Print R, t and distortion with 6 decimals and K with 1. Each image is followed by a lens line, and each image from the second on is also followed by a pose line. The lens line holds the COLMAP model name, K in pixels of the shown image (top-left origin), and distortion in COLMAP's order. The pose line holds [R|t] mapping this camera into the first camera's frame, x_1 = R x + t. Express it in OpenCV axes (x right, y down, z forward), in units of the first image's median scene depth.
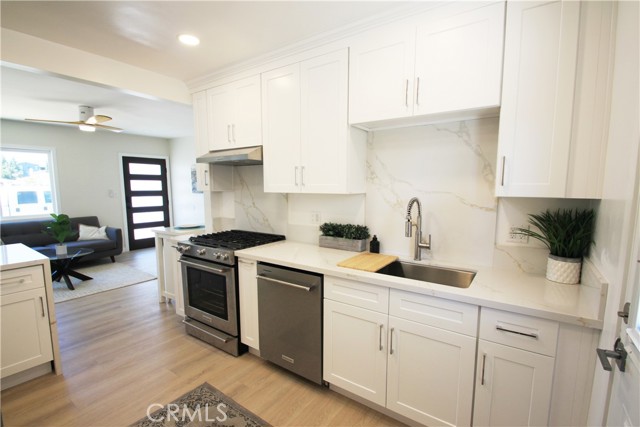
lens RADIAL K [[296.6, 0, 319.9], [0, 296.6, 220.1], [0, 0, 1]] dist [0.011498, -0.015356]
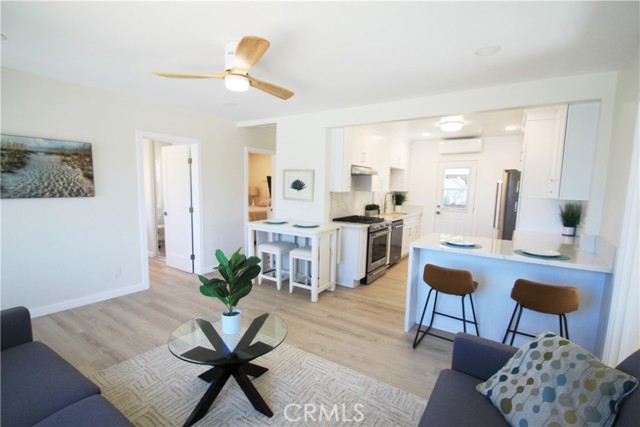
lens RADIAL K [[296.6, 0, 319.9], [0, 296.6, 220.1], [0, 0, 1]] dist [0.011498, -0.015356]
pose [[-0.022333, -0.113741, 0.993259, -1.852465], [0.096924, 0.988581, 0.115385, -0.143862], [-0.995041, 0.098847, -0.011054, 1.185430]]
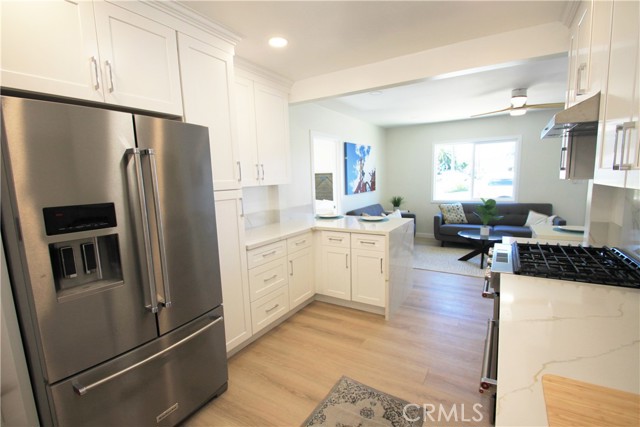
lens RADIAL K [[296.6, 0, 319.9], [0, 296.6, 220.1], [0, 0, 1]] dist [0.011498, -0.015356]
pose [[0.056535, 0.141789, -0.988281, 0.253687], [-0.088028, 0.986717, 0.136529, -0.050969], [0.994512, 0.079278, 0.068266, 0.431034]]
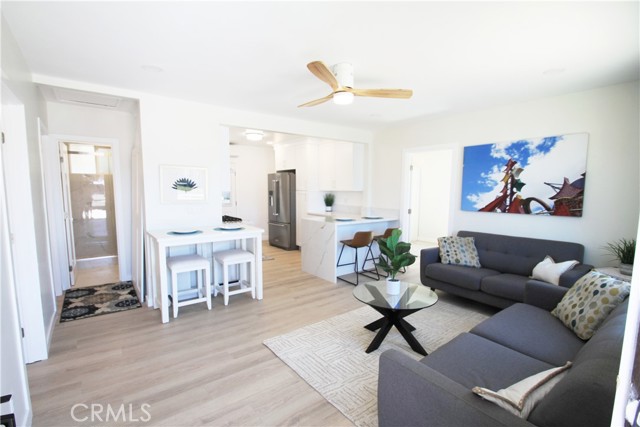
lens RADIAL K [[296.6, 0, 319.9], [0, 296.6, 220.1], [0, 0, 1]] dist [0.011498, -0.015356]
pose [[-0.952942, -0.036413, 0.300959, -1.267421], [0.031927, 0.975185, 0.219077, -0.264300], [-0.301468, 0.218377, -0.928132, 2.257011]]
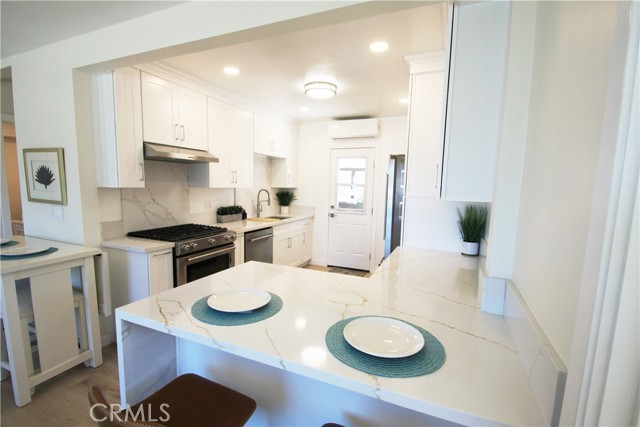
lens RADIAL K [[293.8, 0, 320.0], [0, 293.8, 220.4], [0, 0, 1]] dist [0.010437, -0.014870]
pose [[-0.196967, -0.122018, 0.972787, -1.324896], [0.093859, 0.985321, 0.142594, -0.077575], [-0.975907, 0.119392, -0.182624, 0.668386]]
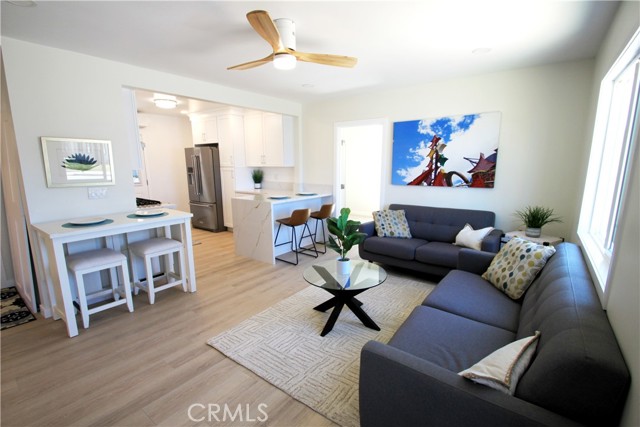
lens RADIAL K [[293.8, 0, 320.0], [0, 293.8, 220.4], [0, 0, 1]] dist [0.010437, -0.014870]
pose [[-0.999206, -0.003006, 0.039725, -1.180993], [0.009425, 0.951005, 0.309032, -0.264658], [-0.038708, 0.309161, -0.950222, 2.192876]]
